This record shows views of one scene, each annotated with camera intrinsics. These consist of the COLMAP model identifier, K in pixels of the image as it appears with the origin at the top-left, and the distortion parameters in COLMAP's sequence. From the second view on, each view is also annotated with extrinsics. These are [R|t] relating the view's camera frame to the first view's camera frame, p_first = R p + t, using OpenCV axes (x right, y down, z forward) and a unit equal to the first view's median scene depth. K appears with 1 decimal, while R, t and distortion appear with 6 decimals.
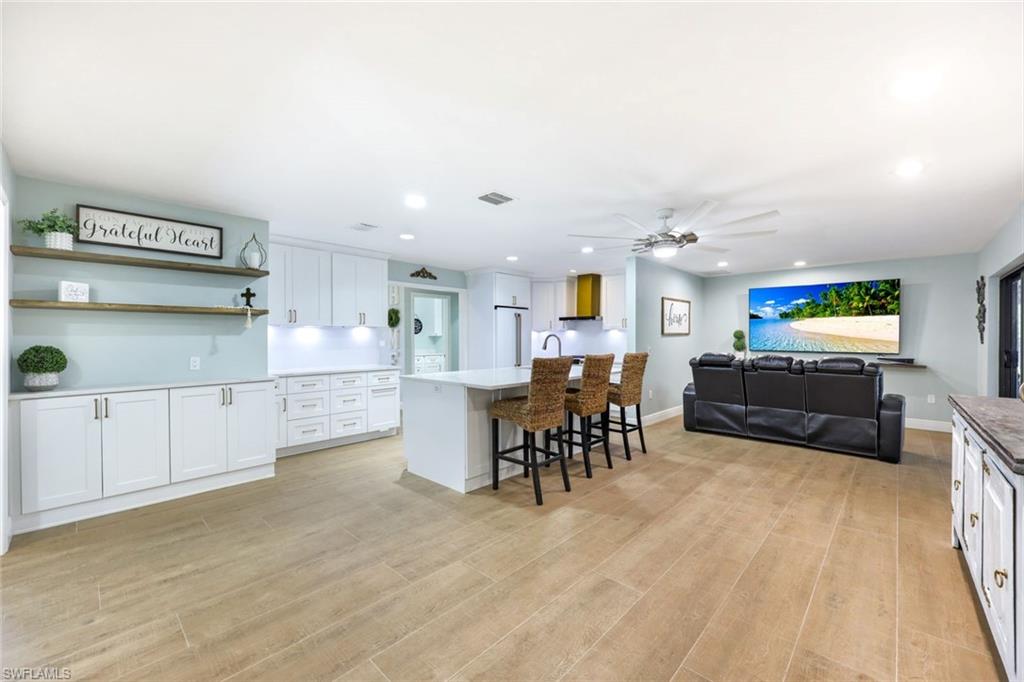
lens RADIAL K [[397.1, 0, 510.3], [0, 397.1, 342.8], [0, 0, 1]] dist [-0.001543, -0.000069]
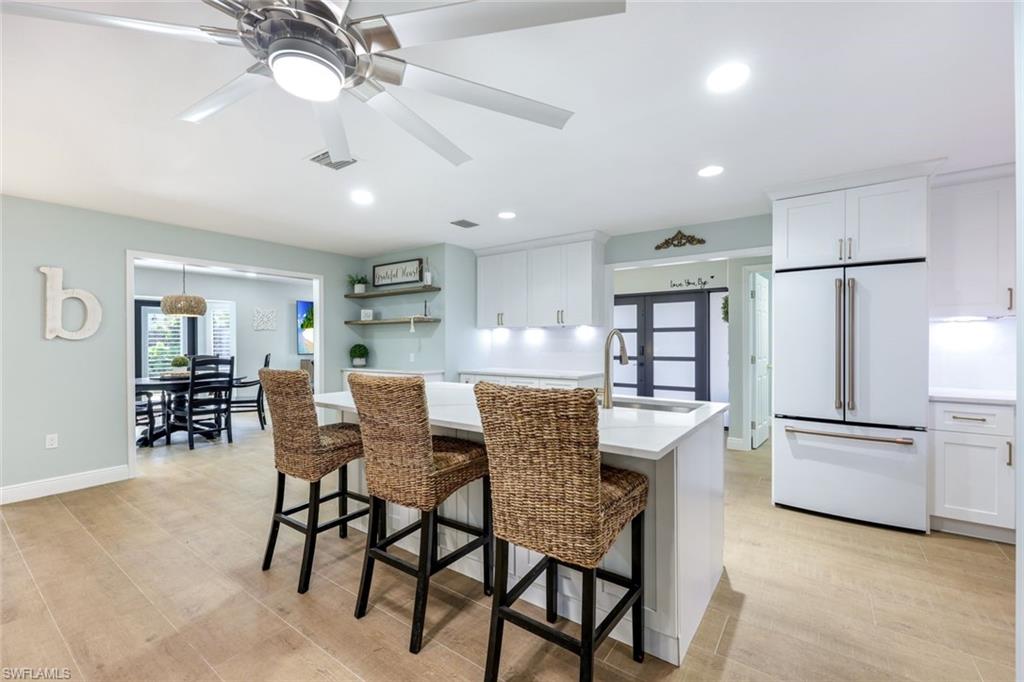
lens RADIAL K [[428.3, 0, 513.6], [0, 428.3, 341.2], [0, 0, 1]] dist [0.004741, 0.000391]
pose [[0.148936, 0.006888, -0.988823, 0.739309], [-0.006735, 0.999960, 0.005951, -0.018573], [0.988824, 0.005774, 0.148976, 1.062912]]
